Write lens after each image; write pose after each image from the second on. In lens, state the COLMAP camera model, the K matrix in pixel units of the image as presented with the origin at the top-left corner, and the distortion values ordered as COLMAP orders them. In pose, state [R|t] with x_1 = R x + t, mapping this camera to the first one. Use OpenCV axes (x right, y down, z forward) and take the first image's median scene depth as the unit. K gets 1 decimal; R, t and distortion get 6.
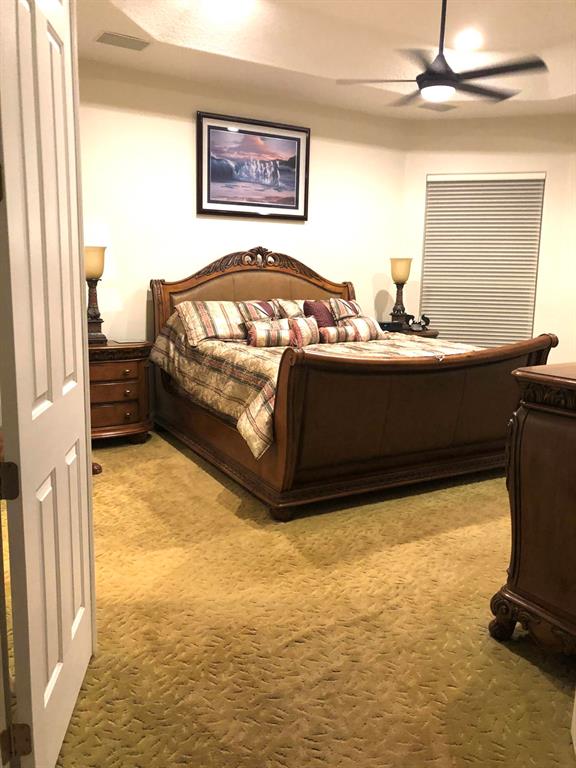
lens RADIAL K [[641.2, 0, 286.2], [0, 641.2, 387.0], [0, 0, 1]] dist [0.047055, -0.106924]
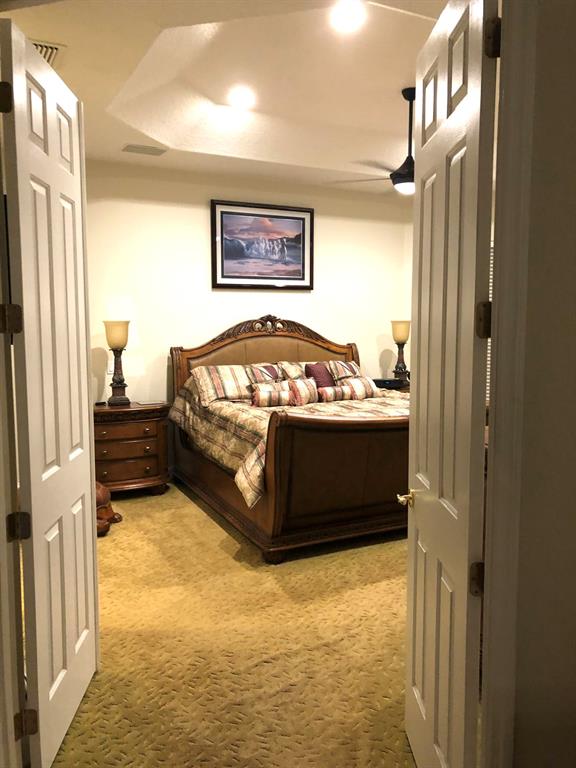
lens RADIAL K [[630.4, 0, 288.0], [0, 630.4, 384.0], [0, 0, 1]] dist [0.035712, -0.081414]
pose [[0.998604, -0.016615, -0.050142, 0.062305], [0.012441, 0.996518, -0.082444, -0.011502], [0.051337, 0.081706, 0.995333, -0.104800]]
